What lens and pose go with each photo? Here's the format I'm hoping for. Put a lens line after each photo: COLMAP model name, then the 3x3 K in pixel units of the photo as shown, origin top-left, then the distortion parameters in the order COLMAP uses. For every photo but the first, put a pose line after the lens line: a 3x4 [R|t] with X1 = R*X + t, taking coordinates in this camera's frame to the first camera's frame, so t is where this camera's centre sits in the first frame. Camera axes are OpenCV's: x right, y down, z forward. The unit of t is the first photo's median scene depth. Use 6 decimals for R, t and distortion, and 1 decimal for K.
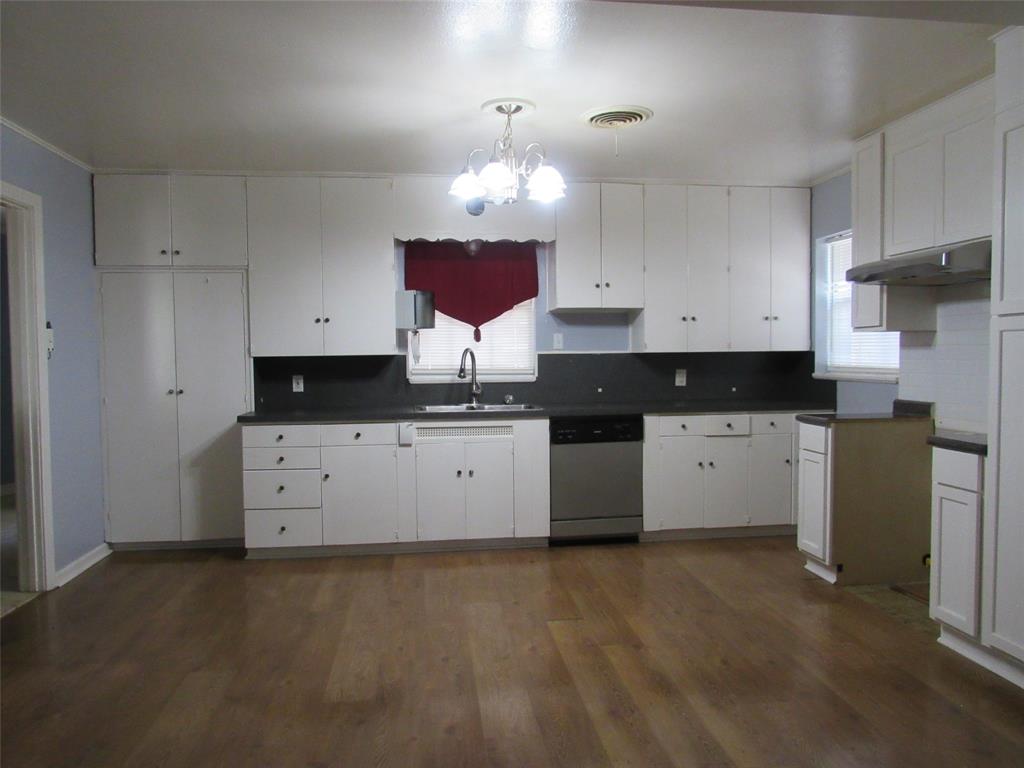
lens RADIAL K [[734.6, 0, 512.0], [0, 734.6, 384.0], [0, 0, 1]] dist [-0.021917, 0.000861]
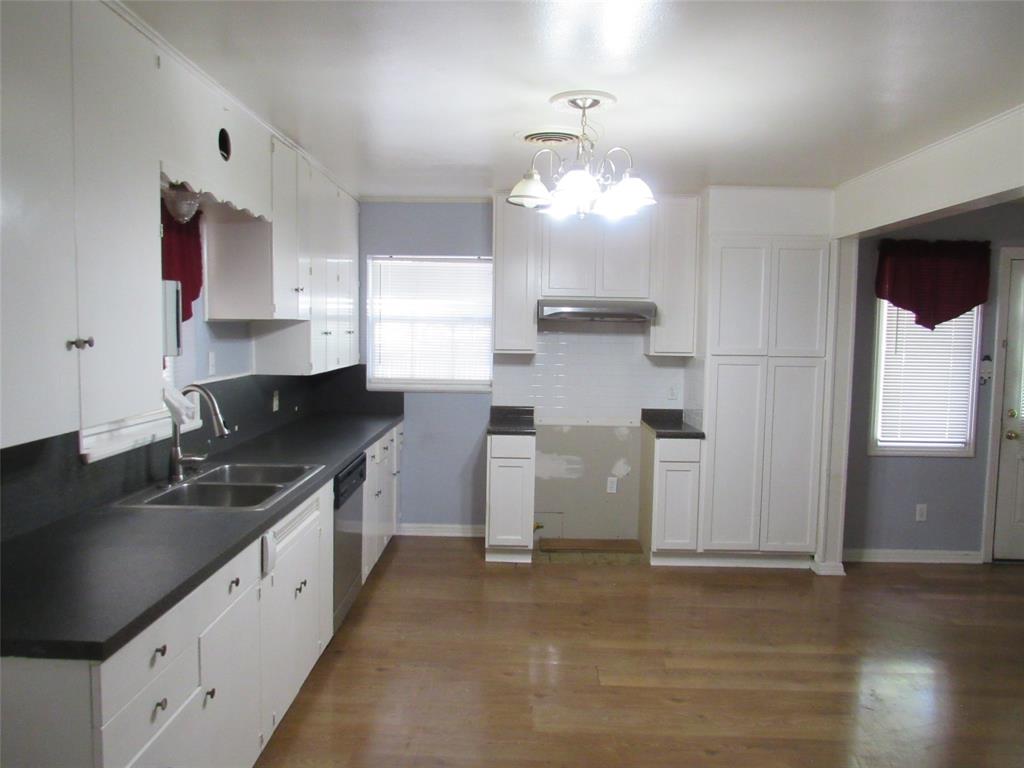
lens RADIAL K [[734.6, 0, 512.0], [0, 734.6, 384.0], [0, 0, 1]] dist [-0.021917, 0.000861]
pose [[0.134546, -0.061459, 0.989000, -0.699367], [0.027467, 0.997923, 0.058276, -0.087839], [-0.990527, 0.019324, 0.135954, 0.810268]]
